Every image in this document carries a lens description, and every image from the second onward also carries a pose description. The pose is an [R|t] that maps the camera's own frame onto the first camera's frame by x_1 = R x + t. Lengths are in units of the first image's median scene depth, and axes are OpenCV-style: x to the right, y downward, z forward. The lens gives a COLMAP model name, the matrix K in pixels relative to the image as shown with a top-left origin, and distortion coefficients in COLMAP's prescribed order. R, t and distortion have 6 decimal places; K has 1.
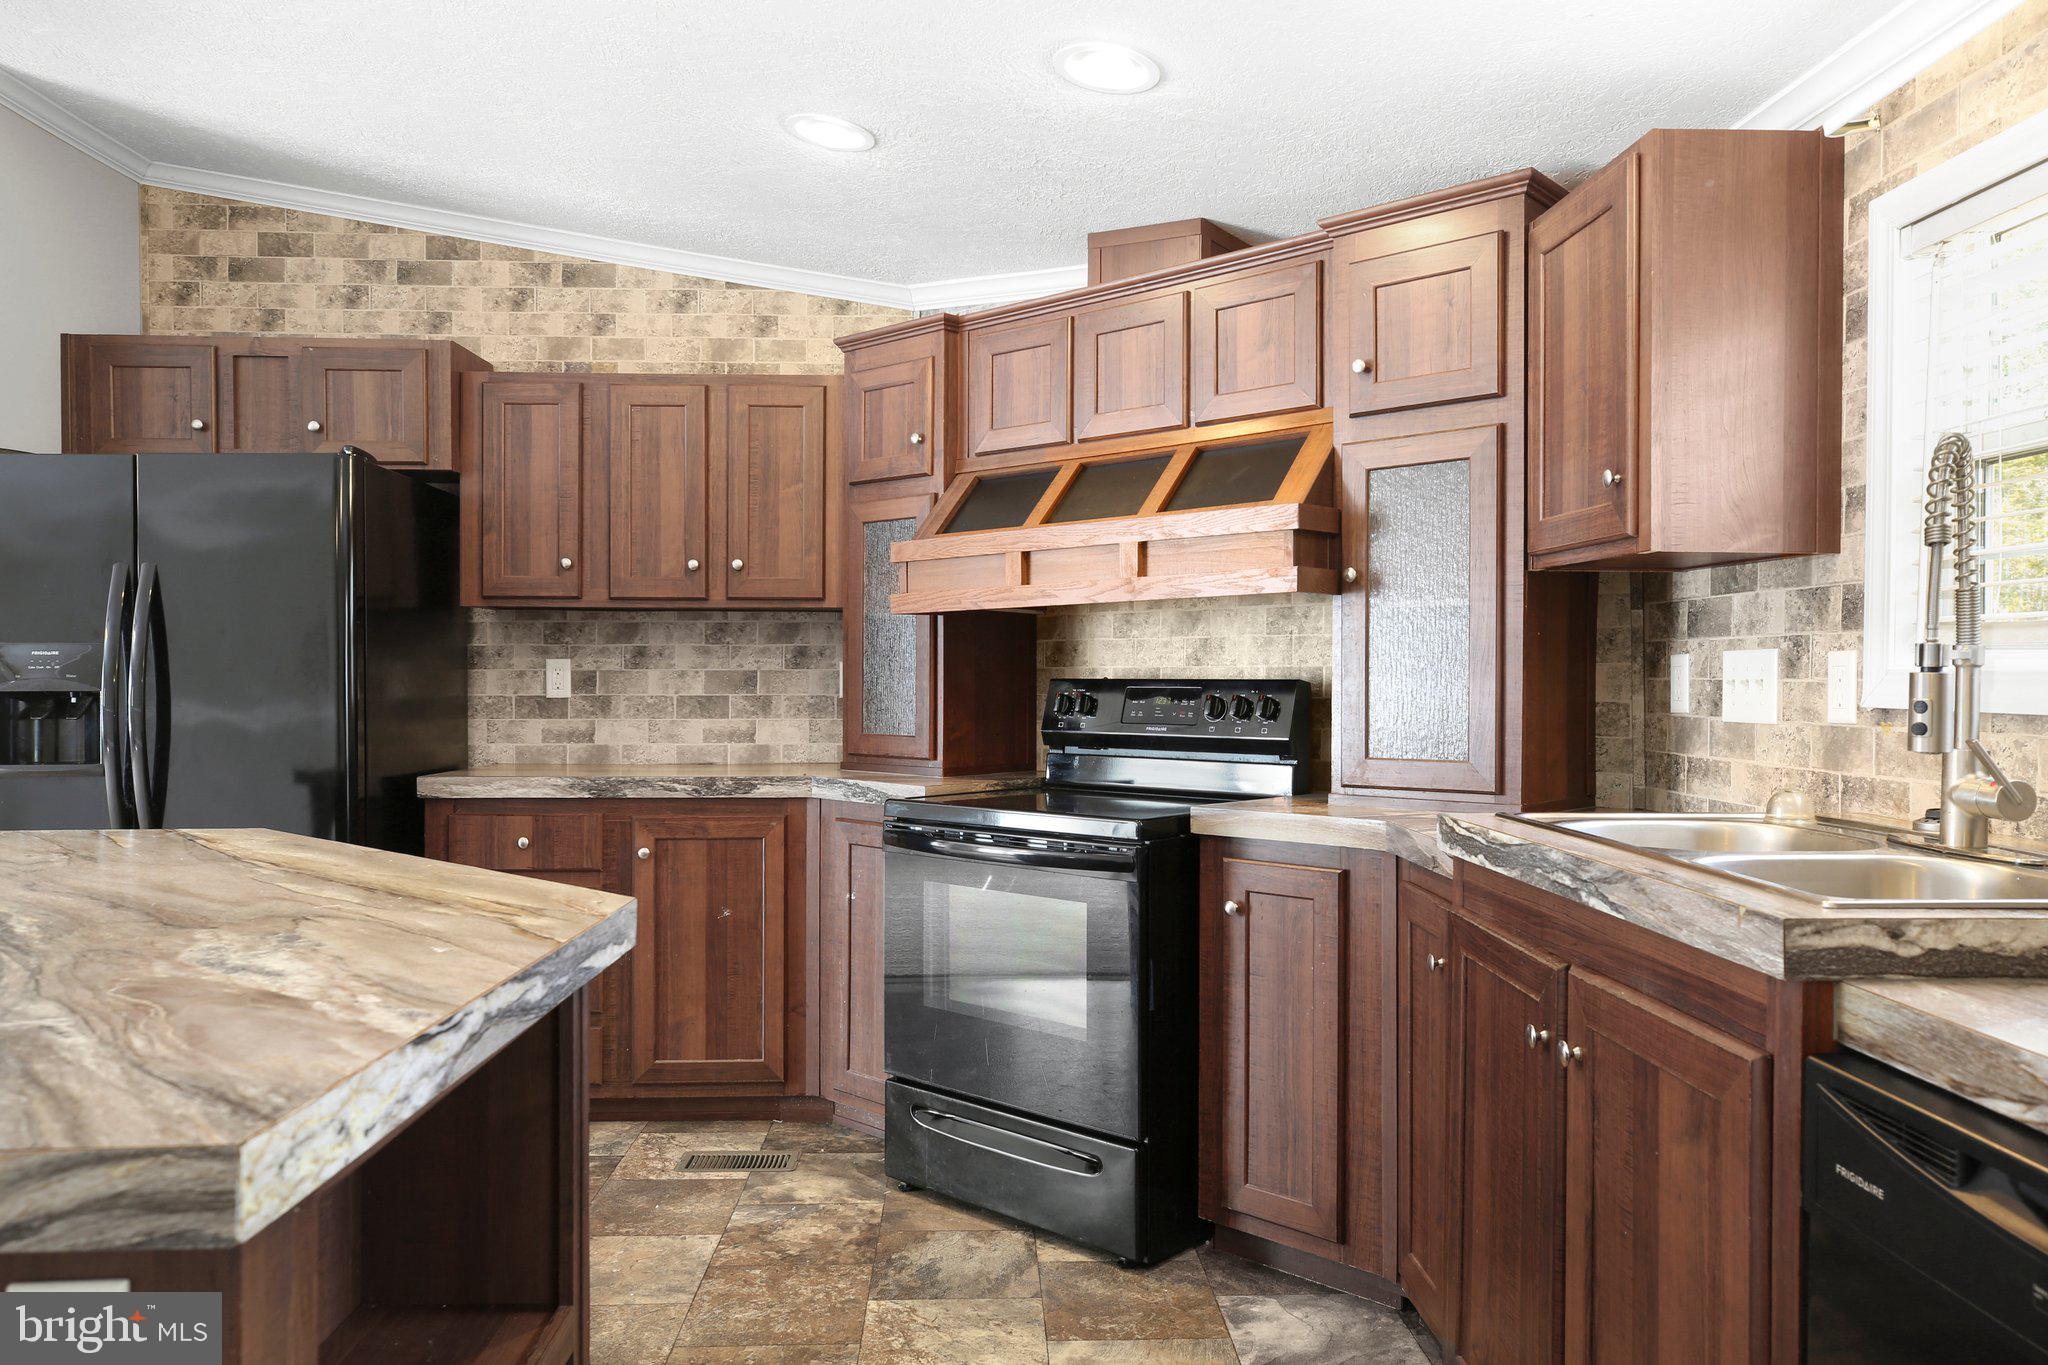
lens RADIAL K [[1417.2, 0, 1033.5], [0, 1417.2, 686.7], [0, 0, 1]] dist [0.004403, 0.000770]
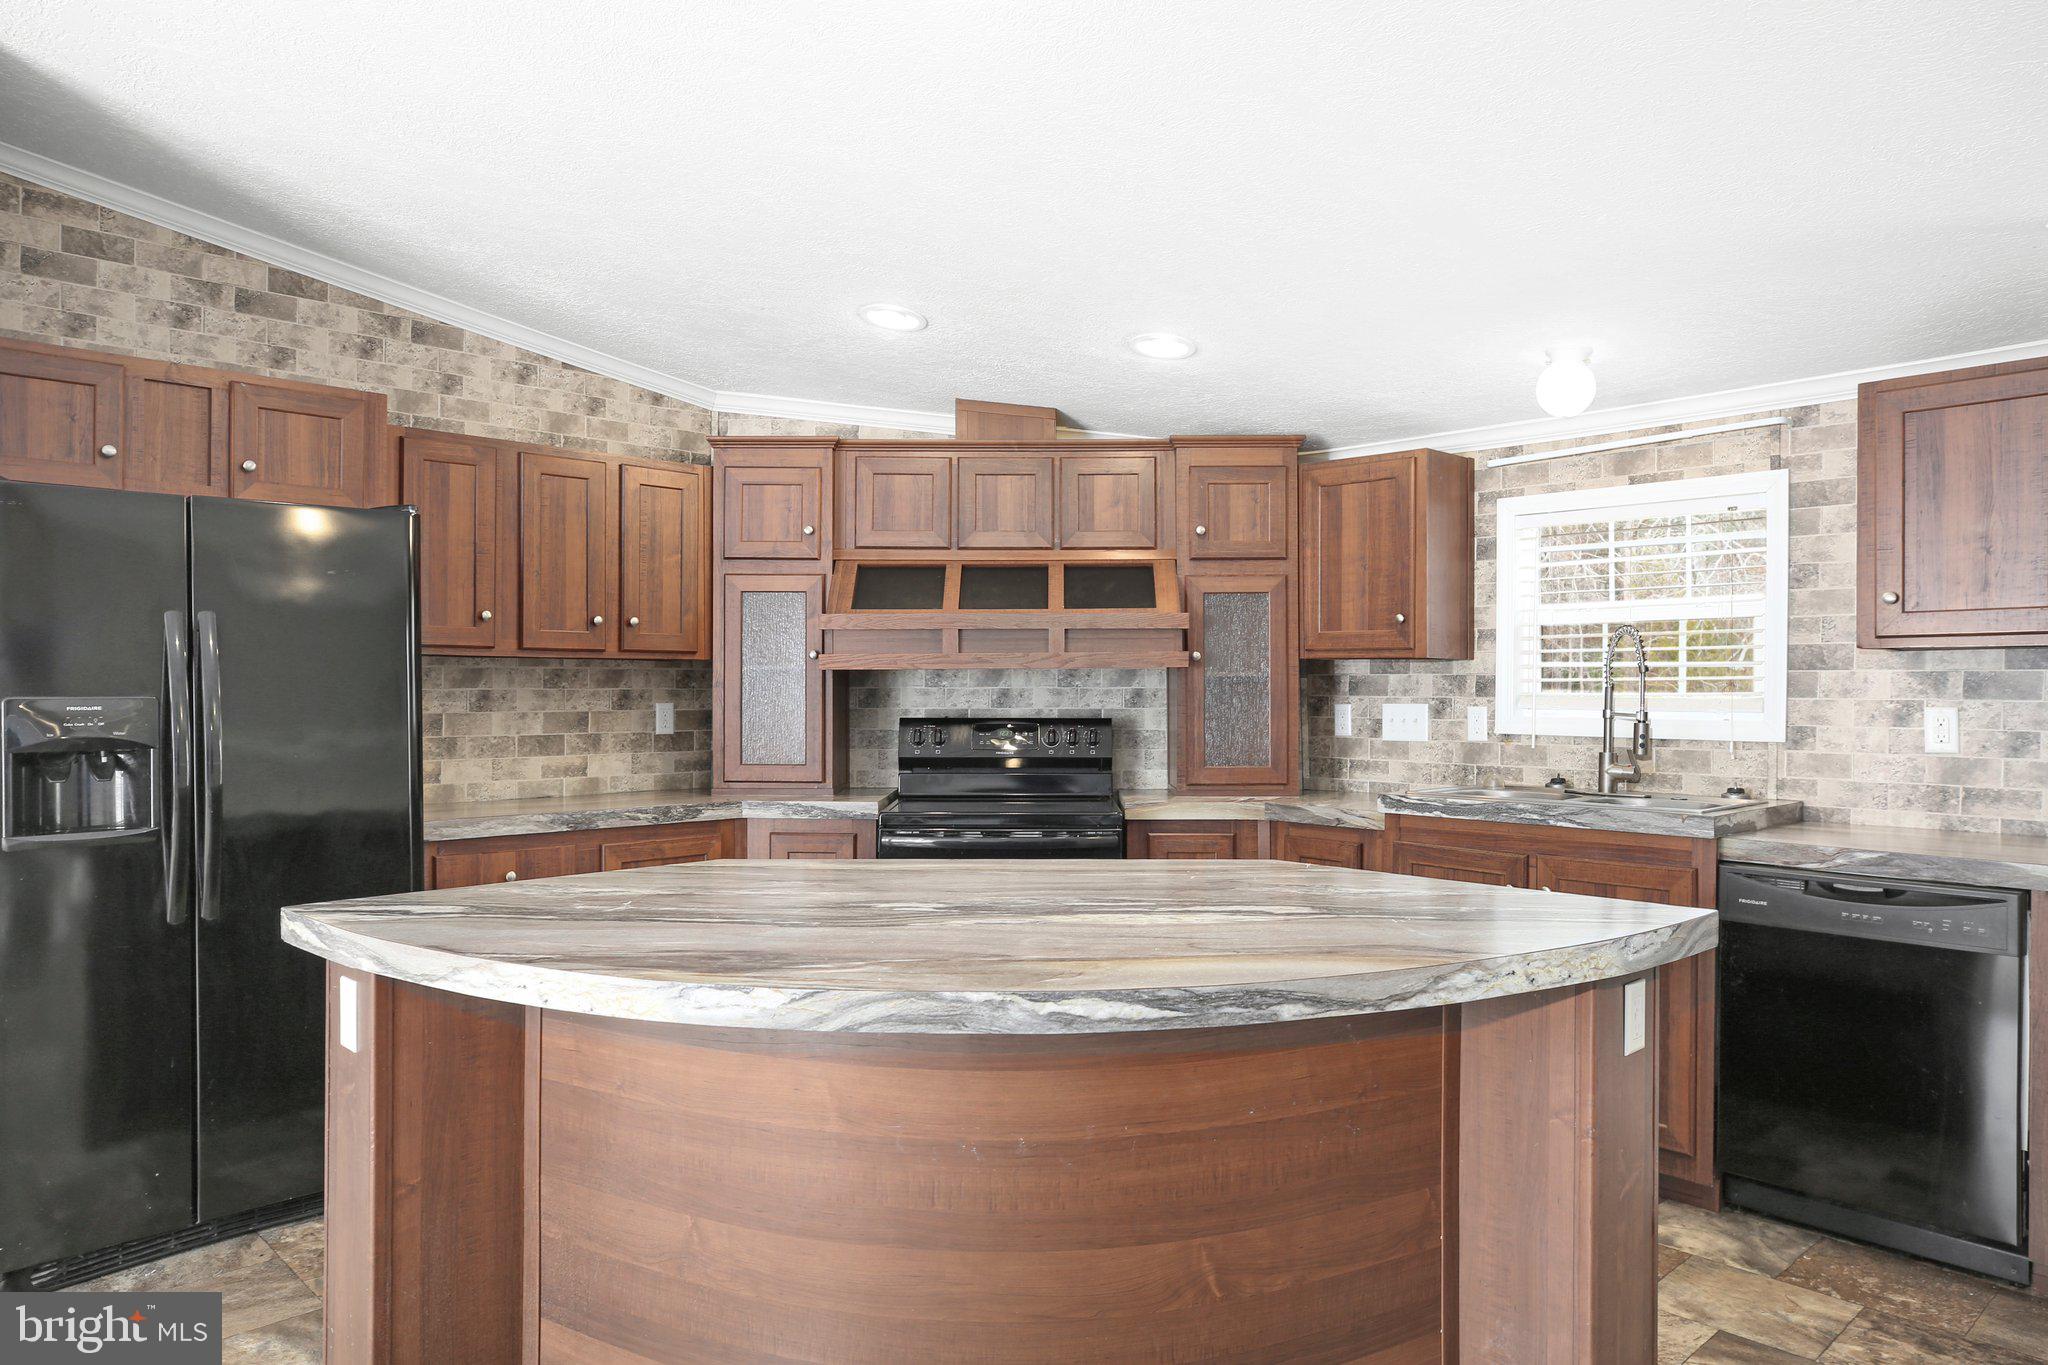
lens RADIAL K [[1334.5, 0, 1026.8], [0, 1334.5, 687.8], [0, 0, 1]] dist [0.004141, 0.004086]
pose [[0.752555, 0.000184, 0.658530, -0.685617], [0.004402, 0.999976, -0.005309, -0.025167], [-0.658515, 0.006894, 0.752536, -0.026796]]
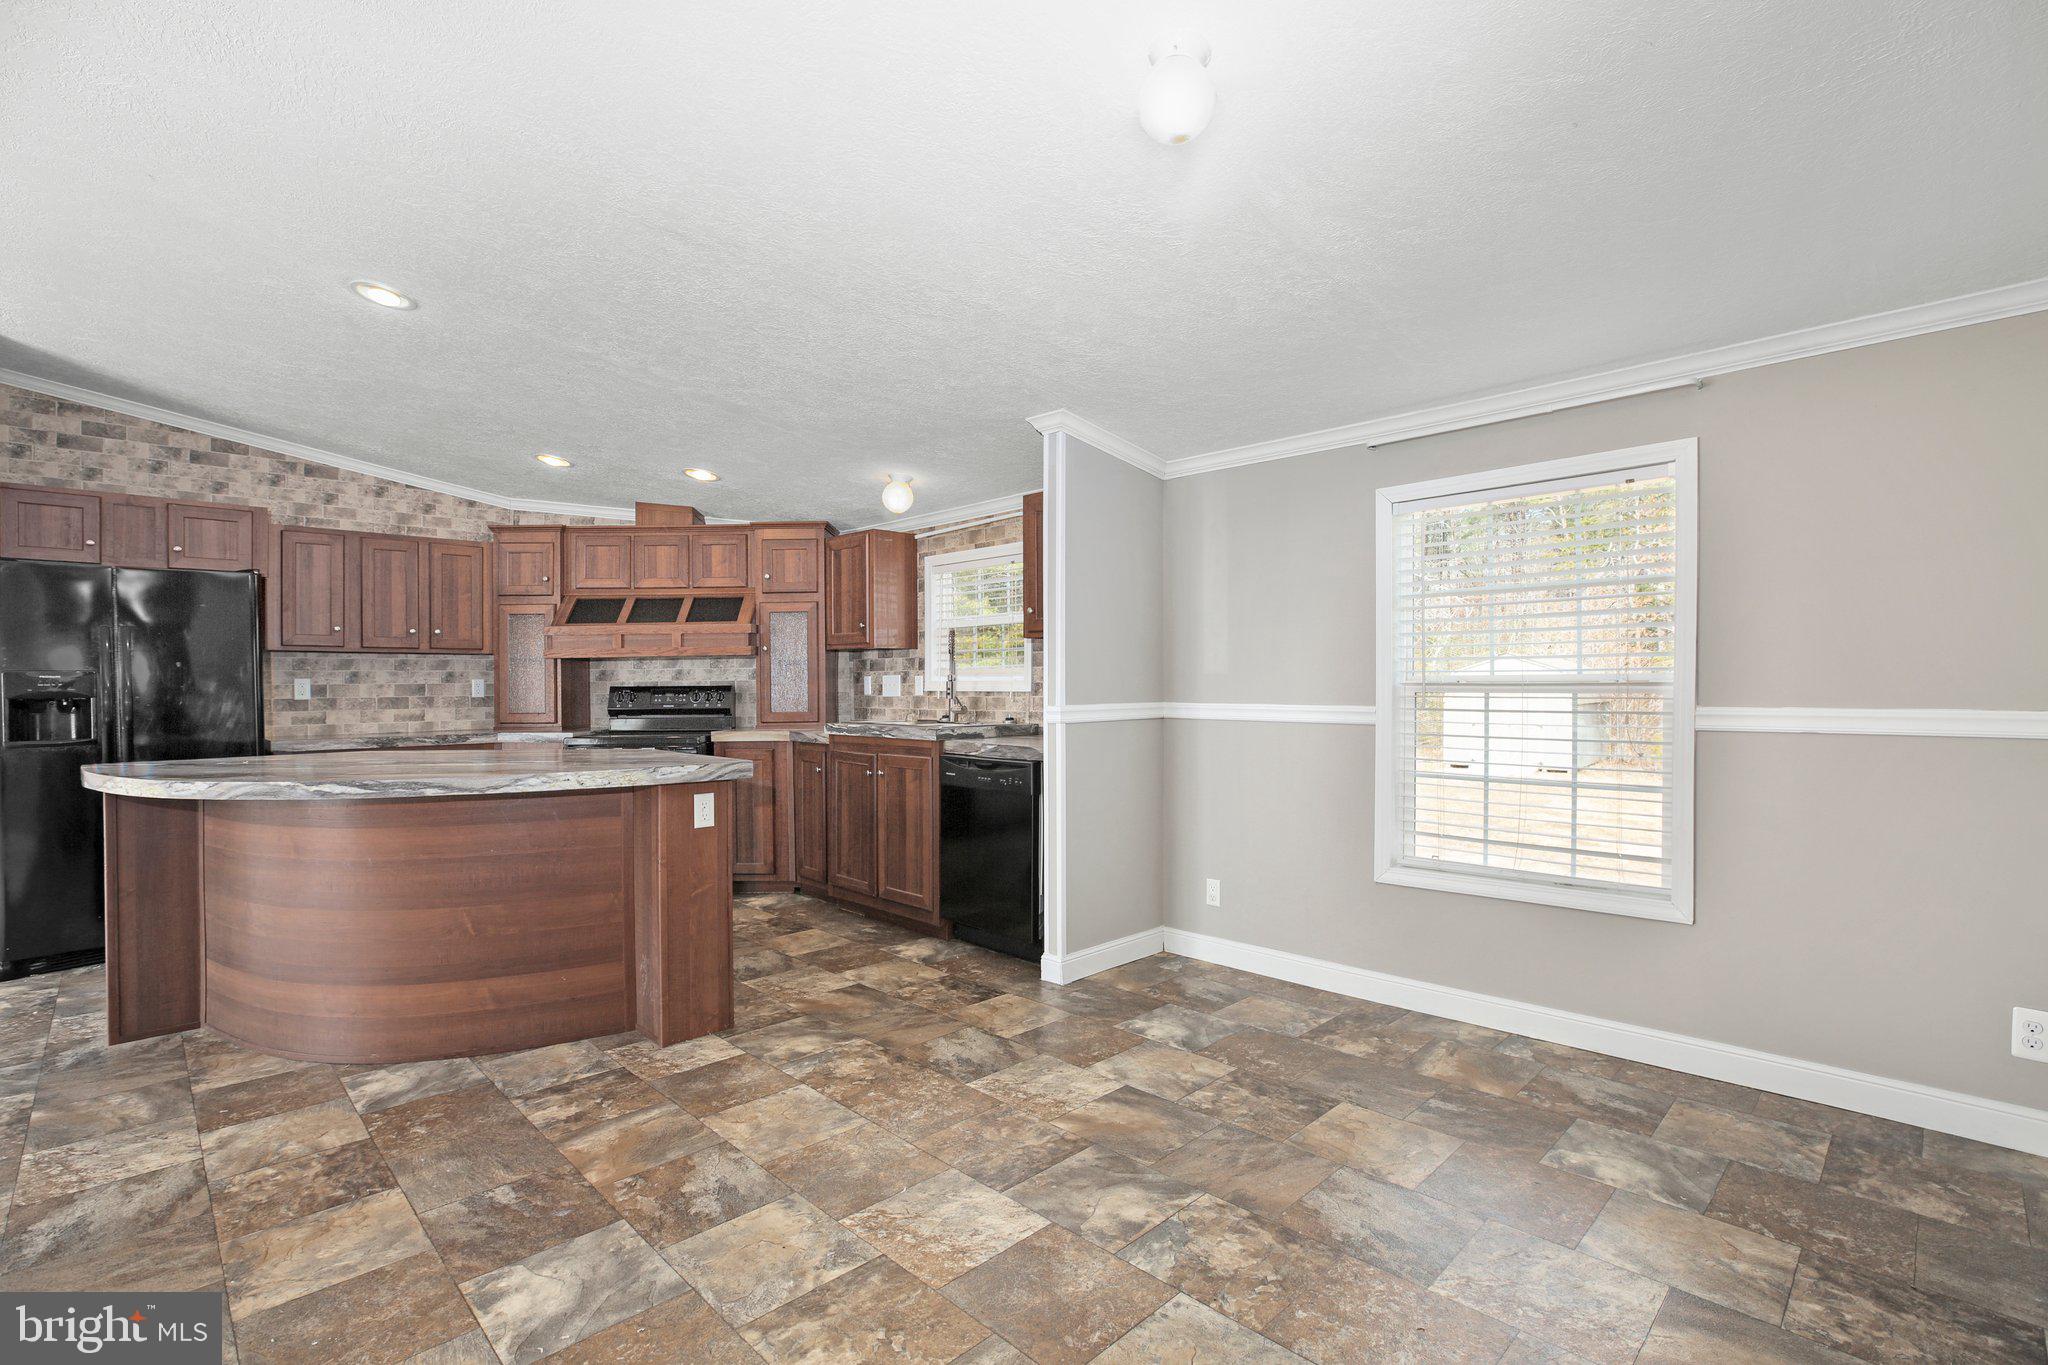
lens RADIAL K [[941.1, 0, 1017.6], [0, 941.1, 686.8], [0, 0, 1]] dist [-0.026585, 0.008066]
pose [[0.749288, -0.008905, 0.662185, -0.472975], [0.013581, 0.999906, -0.001921, 0.006379], [-0.662105, 0.010433, 0.749338, -0.552120]]
